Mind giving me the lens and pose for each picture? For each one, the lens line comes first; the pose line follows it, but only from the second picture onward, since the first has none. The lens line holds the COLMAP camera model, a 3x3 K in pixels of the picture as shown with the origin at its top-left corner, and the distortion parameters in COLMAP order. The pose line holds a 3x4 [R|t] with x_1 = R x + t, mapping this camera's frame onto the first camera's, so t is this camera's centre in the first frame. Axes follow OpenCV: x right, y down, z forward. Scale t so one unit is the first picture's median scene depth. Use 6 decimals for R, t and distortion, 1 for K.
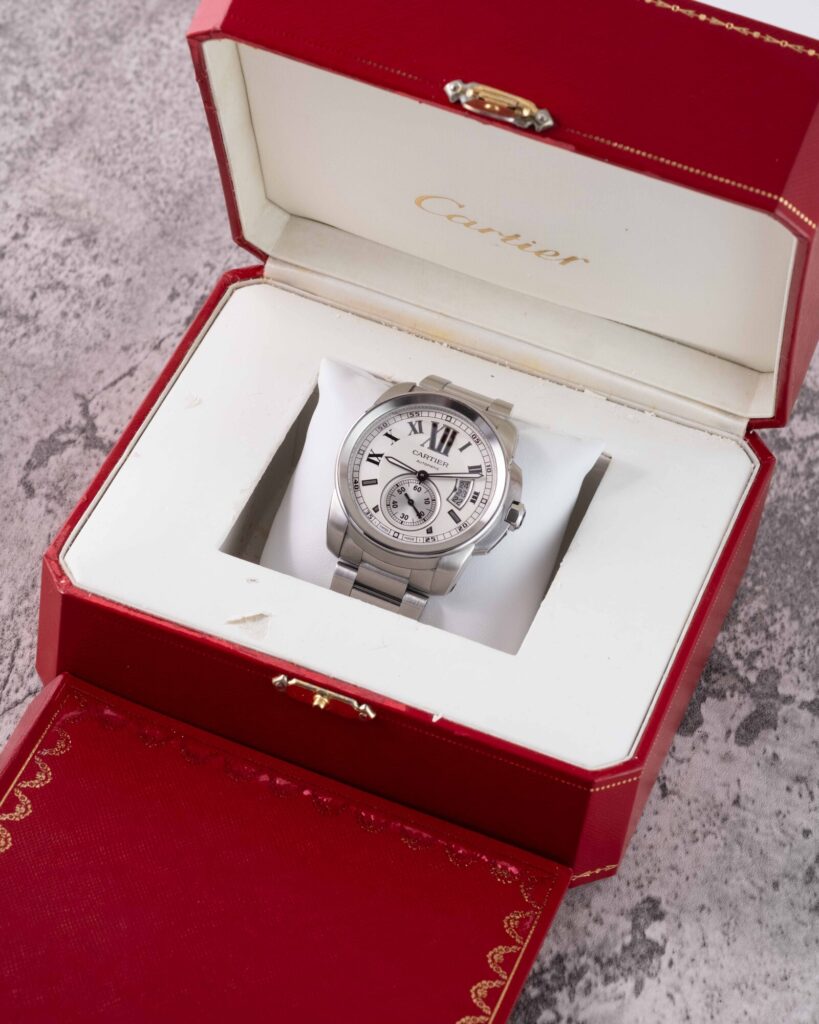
lens RADIAL K [[4186.1, 0, 409.5], [0, 4186.1, 512.0], [0, 0, 1]] dist [0.218032, -1.744944]
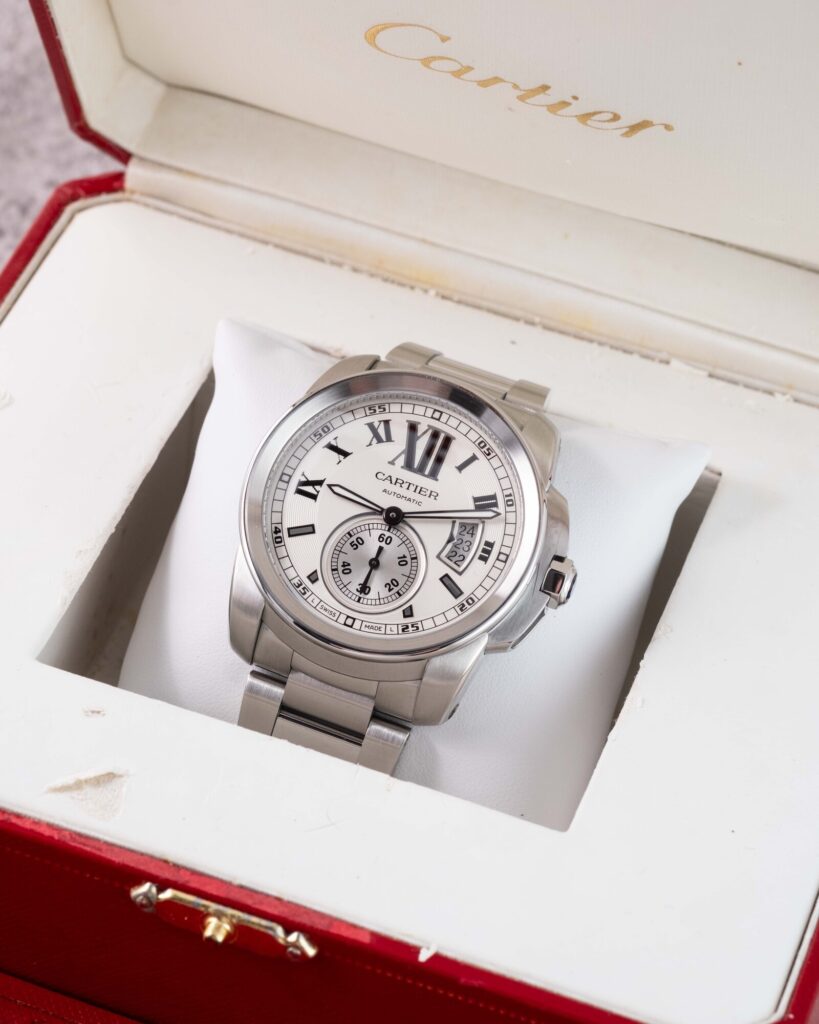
lens RADIAL K [[4186.1, 0, 409.5], [0, 4186.1, 512.0], [0, 0, 1]] dist [0.218032, -1.744944]
pose [[0.999349, -0.032701, -0.015243, 0.013991], [0.032586, 0.999439, -0.007727, -0.004739], [0.015487, 0.007226, 0.999854, 0.428751]]
